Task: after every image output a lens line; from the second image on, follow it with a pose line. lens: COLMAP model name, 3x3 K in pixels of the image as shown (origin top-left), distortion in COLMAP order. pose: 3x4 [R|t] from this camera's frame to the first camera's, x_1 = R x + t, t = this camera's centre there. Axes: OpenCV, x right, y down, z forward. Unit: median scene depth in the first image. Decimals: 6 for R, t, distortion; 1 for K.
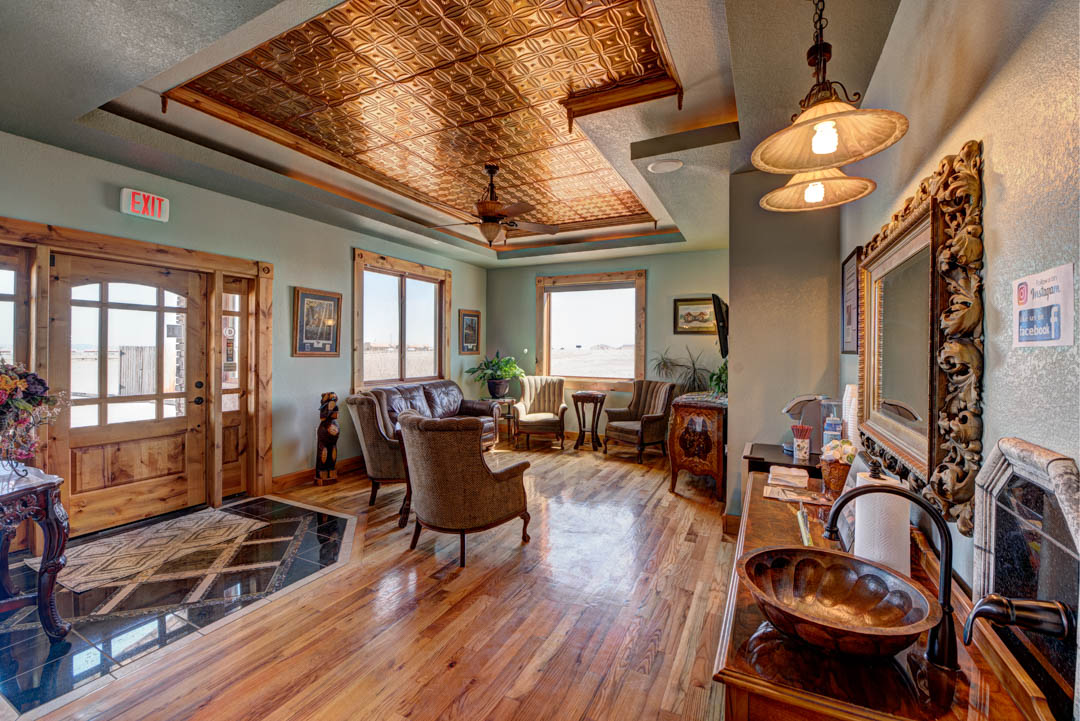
lens RADIAL K [[451.9, 0, 540.0], [0, 451.9, 360.5], [0, 0, 1]] dist [-0.000066, -0.000001]
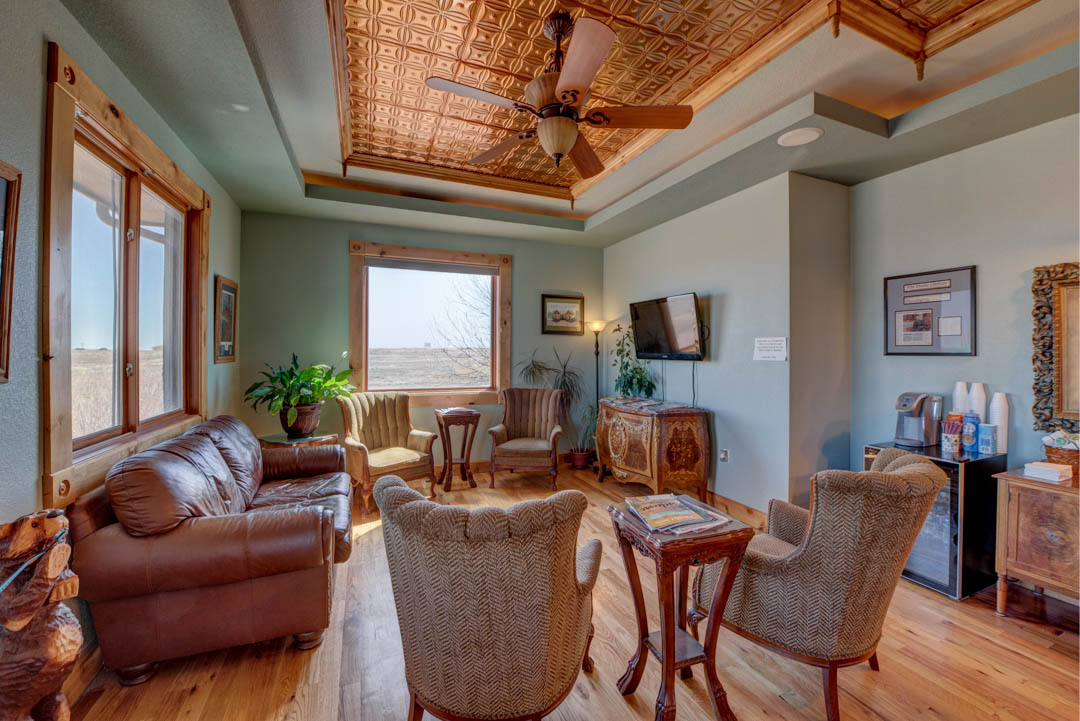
lens RADIAL K [[434.7, 0, 540.0], [0, 434.7, 360.5], [0, 0, 1]] dist [0.000115, -0.000038]
pose [[0.652675, -0.022052, 0.757317, -0.344879], [0.020189, 0.999728, 0.011712, -0.015722], [-0.757369, 0.007645, 0.652942, 0.435927]]
